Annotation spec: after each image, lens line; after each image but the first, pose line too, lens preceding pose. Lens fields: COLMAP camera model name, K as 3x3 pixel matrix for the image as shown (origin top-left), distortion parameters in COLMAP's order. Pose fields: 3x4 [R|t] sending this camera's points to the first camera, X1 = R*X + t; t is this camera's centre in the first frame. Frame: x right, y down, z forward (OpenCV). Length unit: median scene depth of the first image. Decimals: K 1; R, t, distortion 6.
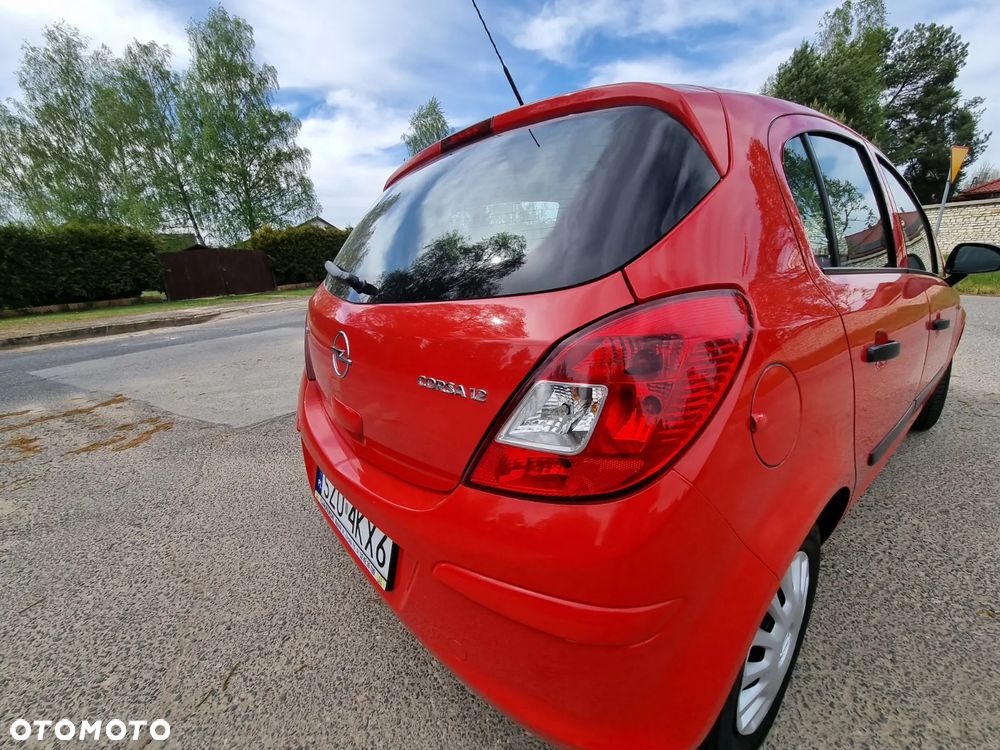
lens RADIAL K [[414.7, 0, 503.7], [0, 414.7, 376.8], [0, 0, 1]] dist [-0.004474, 0.001529]
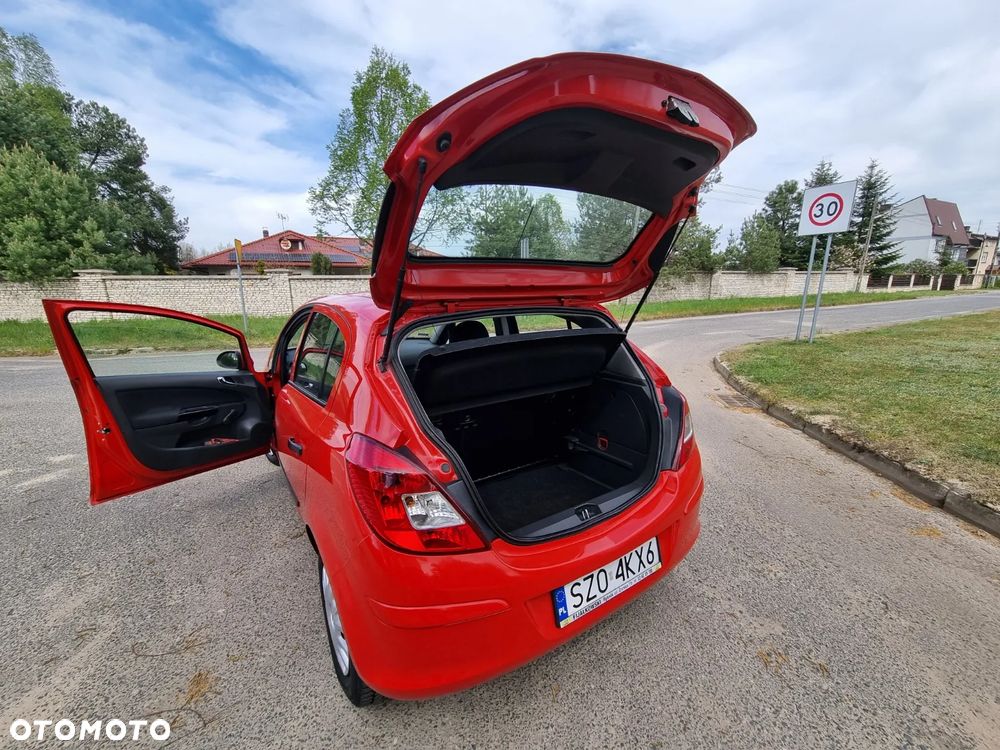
lens RADIAL K [[414.2, 0, 502.4], [0, 414.2, 375.5], [0, 0, 1]] dist [-0.001914, 0.000464]
pose [[0.098149, -0.161690, 0.981949, -0.067728], [0.285145, 0.949911, 0.127913, -0.023761], [-0.953446, 0.267444, 0.139338, 0.040599]]
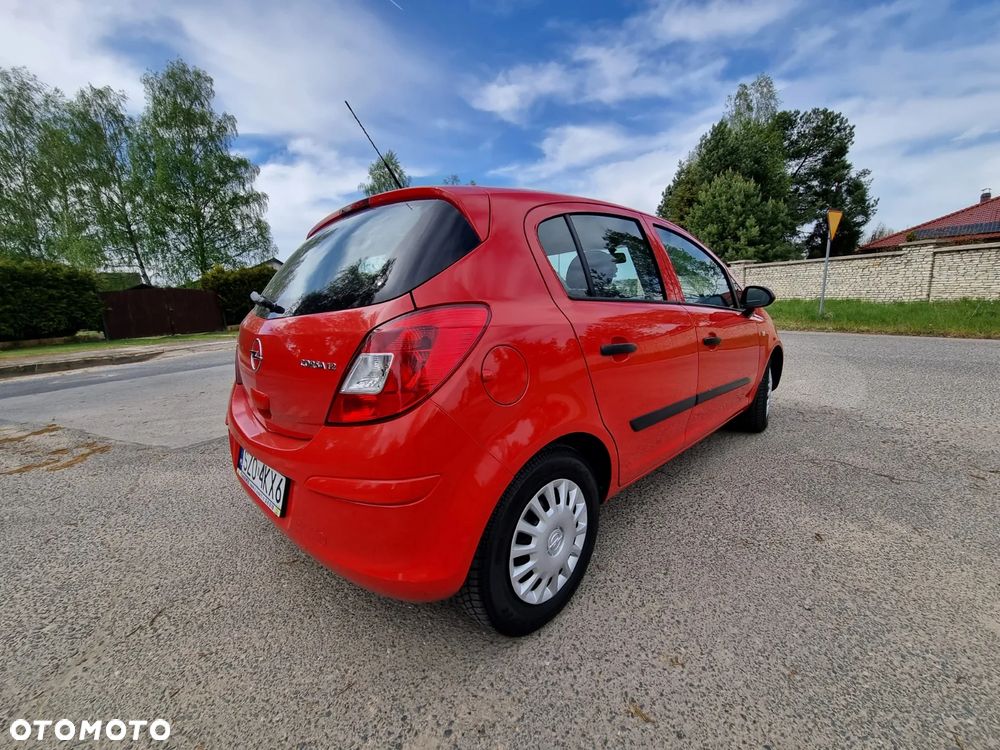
lens RADIAL K [[414.7, 0, 503.7], [0, 414.7, 376.8], [0, 0, 1]] dist [-0.004474, 0.001529]
pose [[0.995673, -0.009166, 0.092476, 0.011907], [0.018165, 0.995124, -0.096940, 0.006565], [-0.091137, 0.098200, 0.990985, -0.017538]]
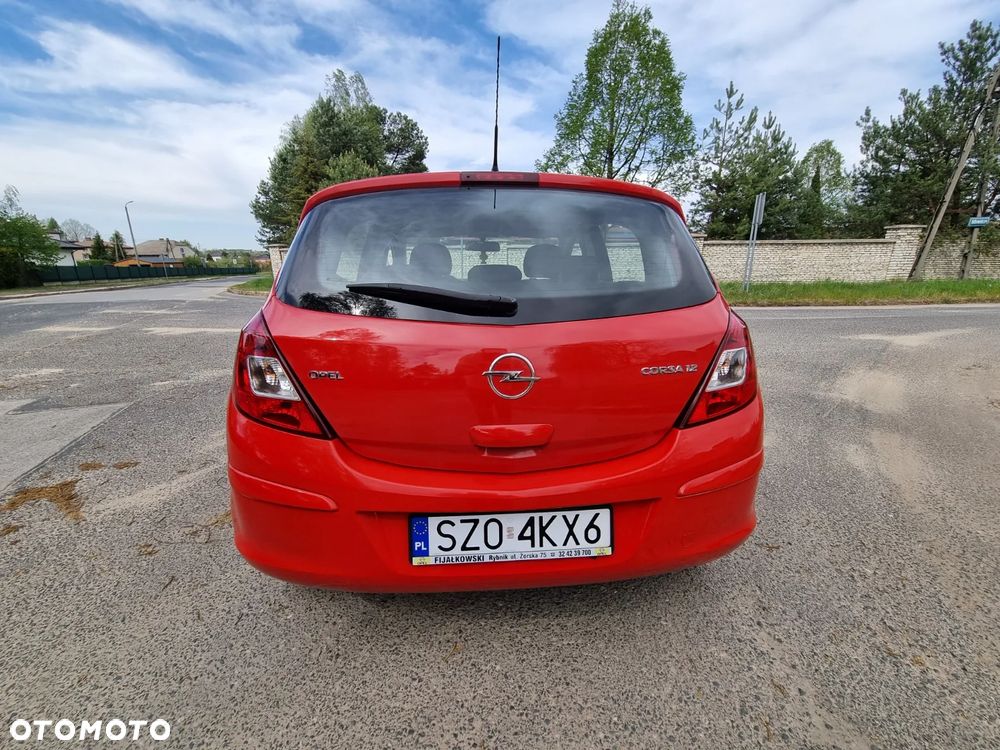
lens RADIAL K [[414.2, 0, 502.4], [0, 414.2, 375.5], [0, 0, 1]] dist [-0.001914, 0.000464]
pose [[0.580087, -0.166691, 0.797316, -0.046400], [0.204216, 0.977337, 0.055750, -0.004438], [-0.788540, 0.130485, 0.600981, 0.015540]]
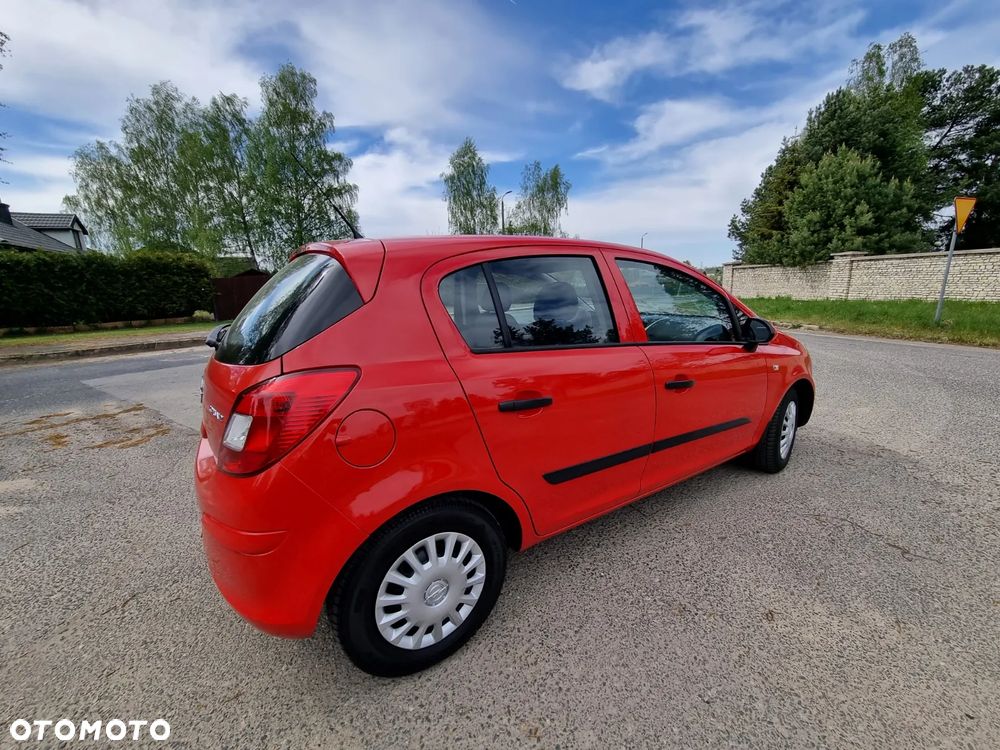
lens RADIAL K [[414.7, 0, 503.7], [0, 414.7, 376.8], [0, 0, 1]] dist [-0.004474, 0.001529]
pose [[0.995313, 0.046104, -0.085014, 0.034132], [-0.051503, 0.996719, -0.062445, -0.002265], [0.081856, 0.066531, 0.994421, -0.018700]]
